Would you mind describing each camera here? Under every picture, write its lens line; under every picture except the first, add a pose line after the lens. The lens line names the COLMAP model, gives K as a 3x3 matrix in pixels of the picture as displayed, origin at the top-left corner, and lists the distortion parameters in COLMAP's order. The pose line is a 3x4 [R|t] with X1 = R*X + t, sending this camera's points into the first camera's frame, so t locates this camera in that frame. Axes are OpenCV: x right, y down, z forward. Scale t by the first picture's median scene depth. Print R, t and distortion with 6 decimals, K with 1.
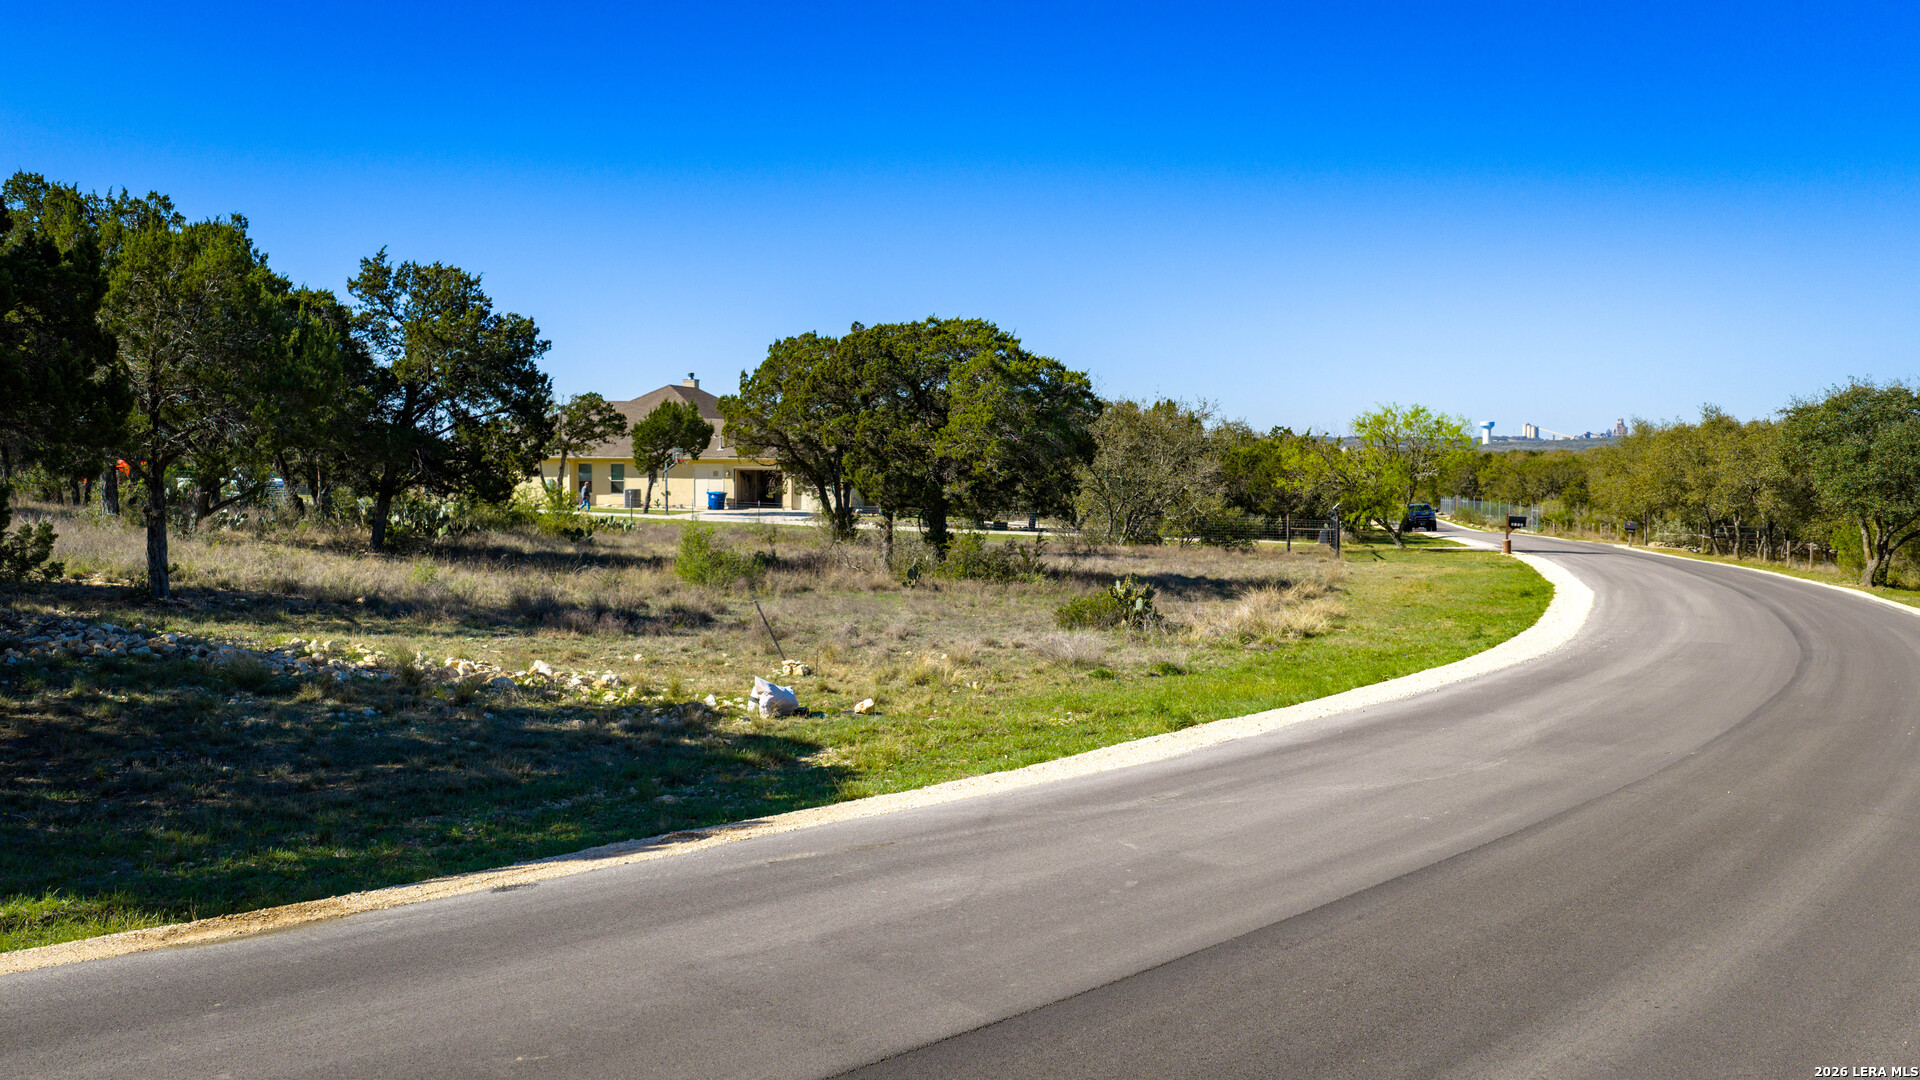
lens RADIAL K [[1537.6, 0, 959.6], [0, 1537.6, 541.0], [0, 0, 1]] dist [-0.002699, -0.008614]
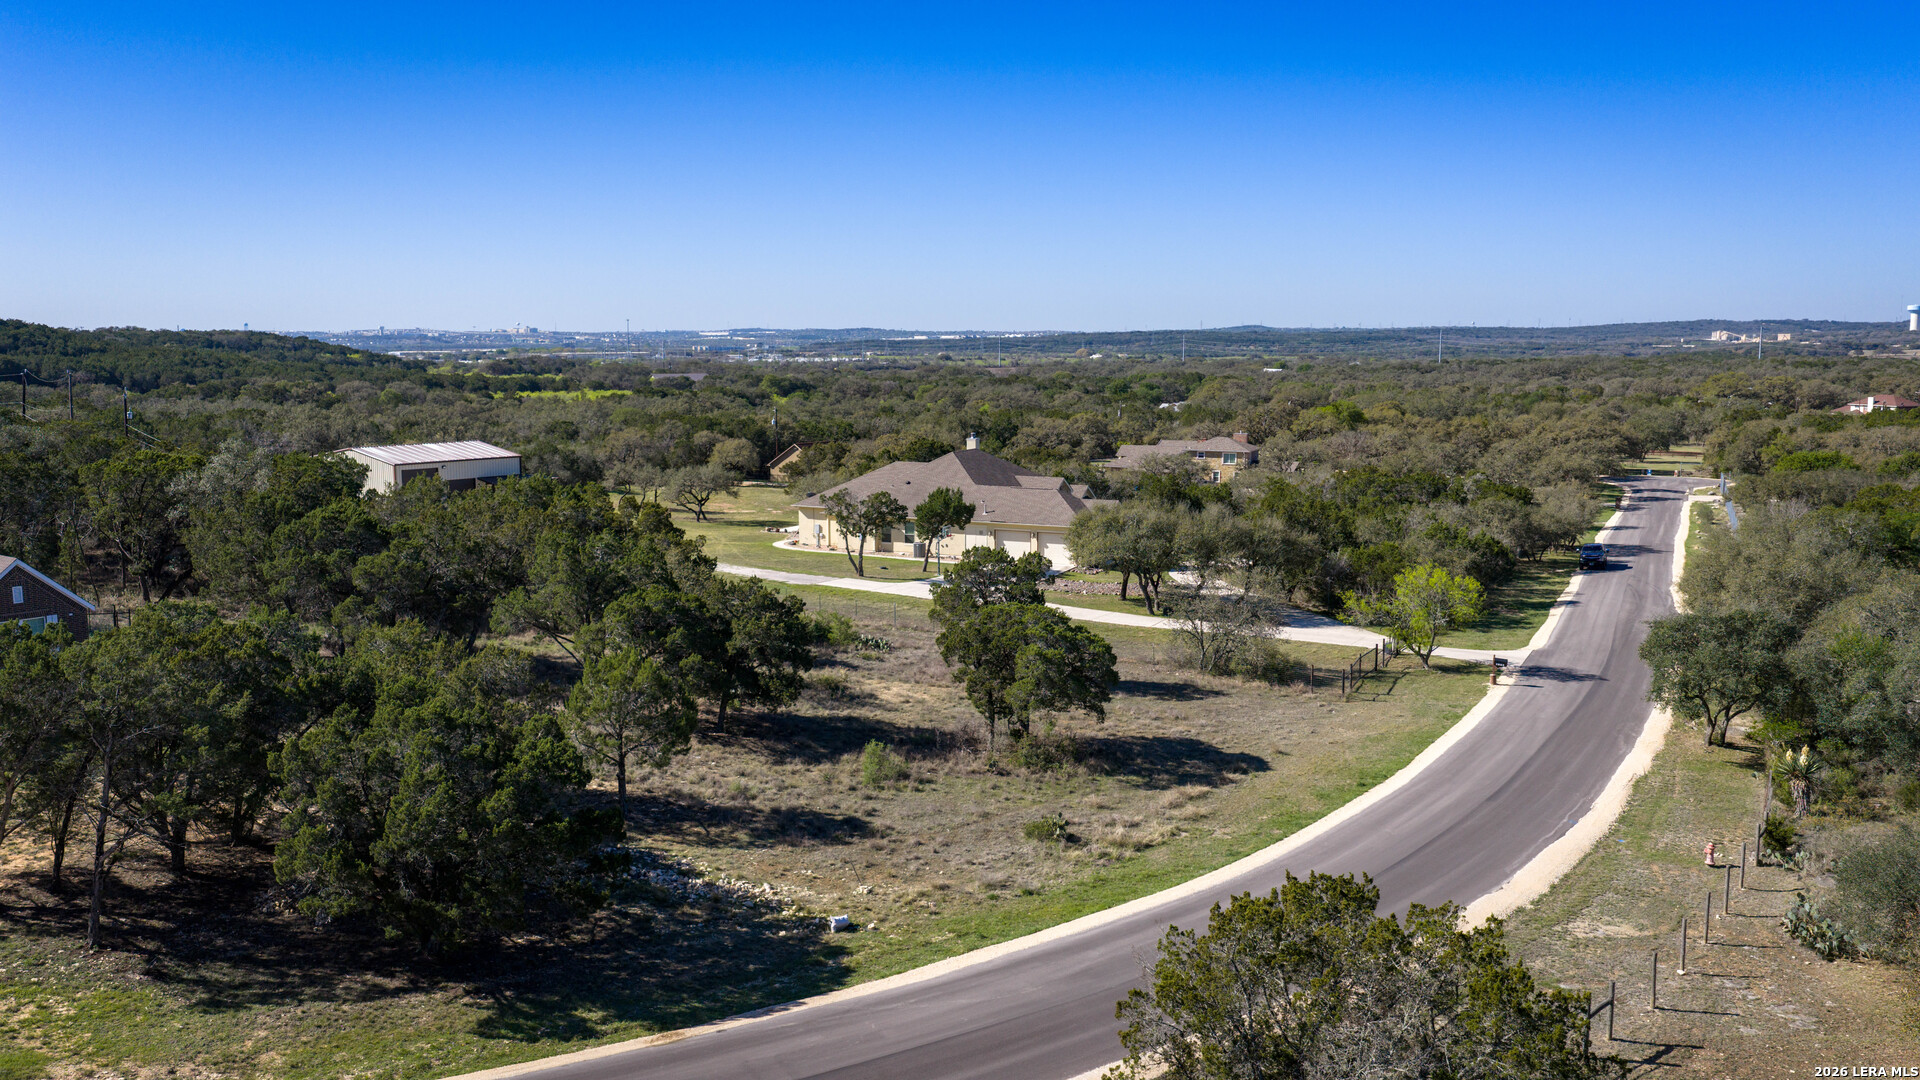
lens RADIAL K [[1537.6, 0, 966.0], [0, 1537.6, 535.6], [0, 0, 1]] dist [-0.002699, -0.008614]
pose [[0.974467, 0.022884, -0.223363, 0.224816], [-0.006732, 0.997323, 0.072808, -0.253673], [0.224431, -0.069445, 0.972012, -0.507265]]
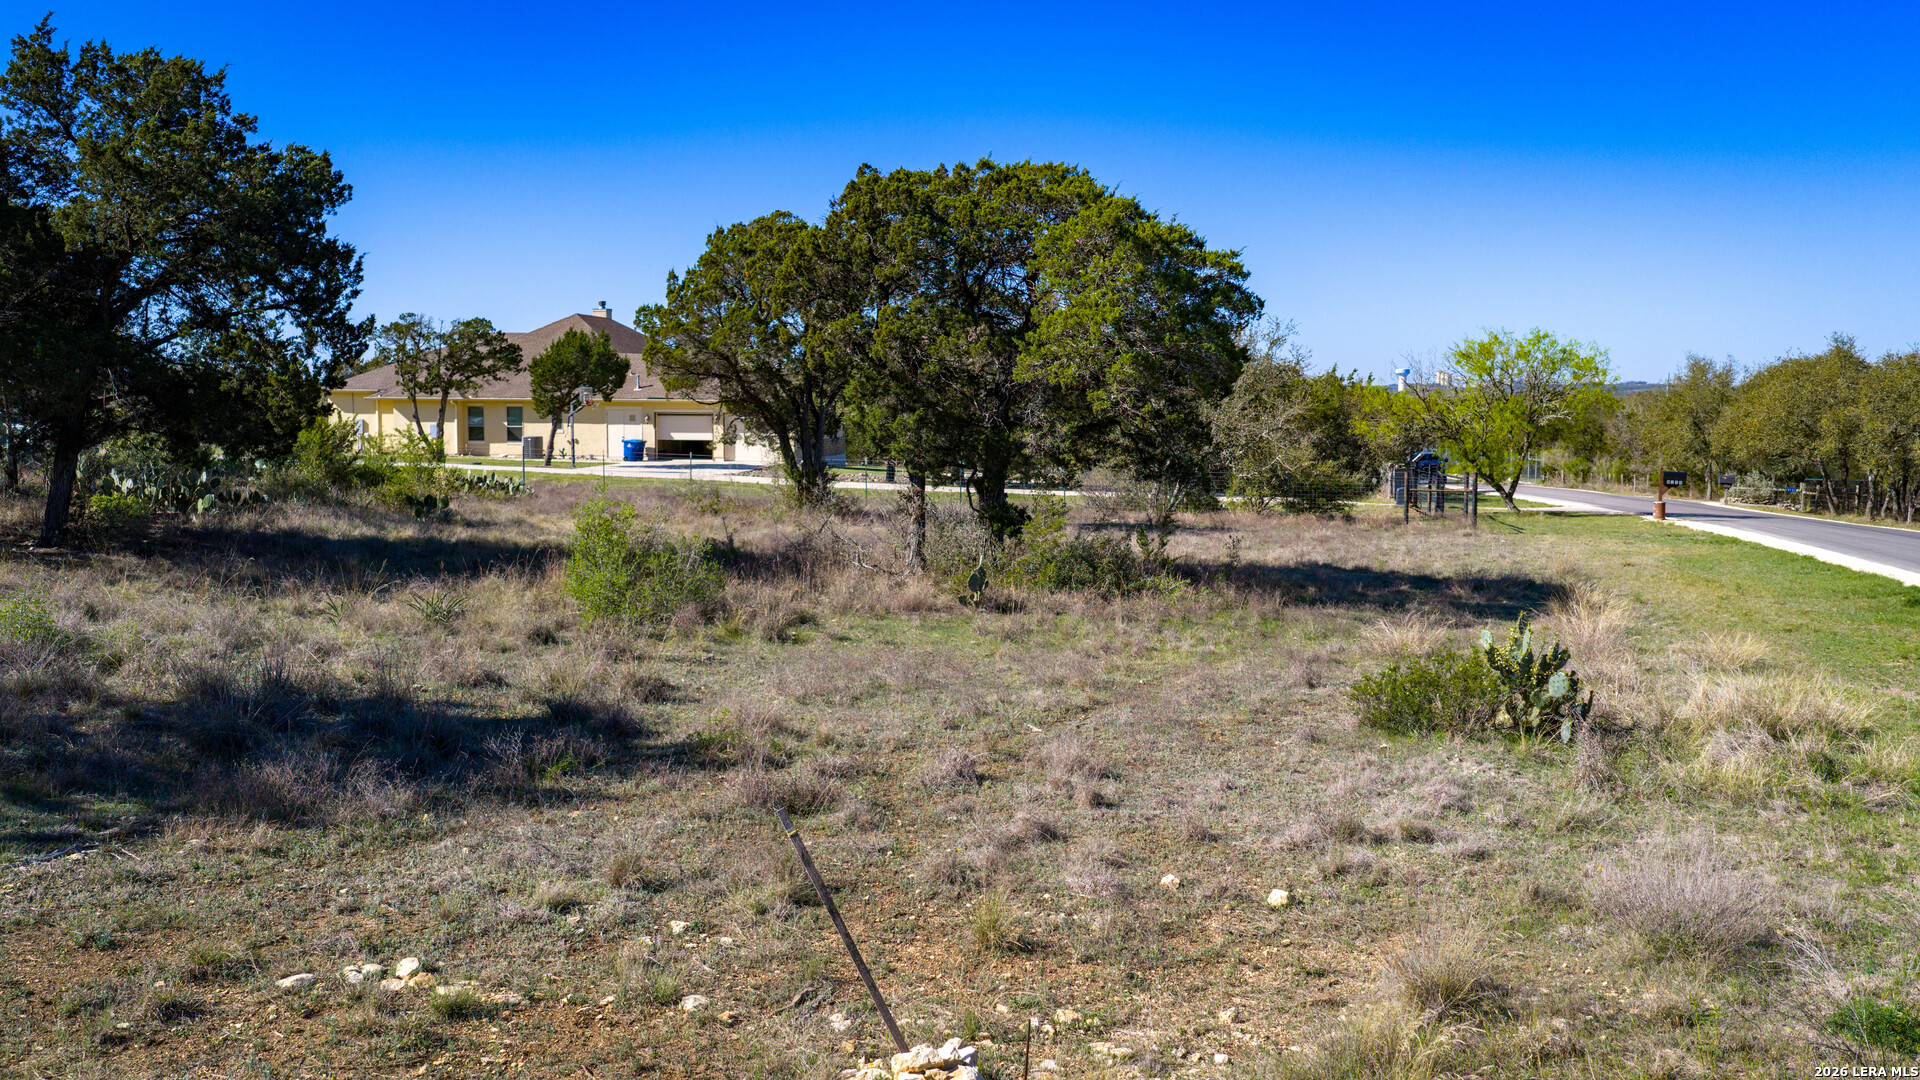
lens RADIAL K [[1537.6, 0, 964.6], [0, 1537.6, 543.8], [0, 0, 1]] dist [-0.002699, -0.008614]
pose [[0.998435, -0.004052, 0.055770, -0.044862], [0.002028, 0.999339, 0.036302, -0.009686], [-0.055881, -0.036132, 0.997783, 0.273297]]
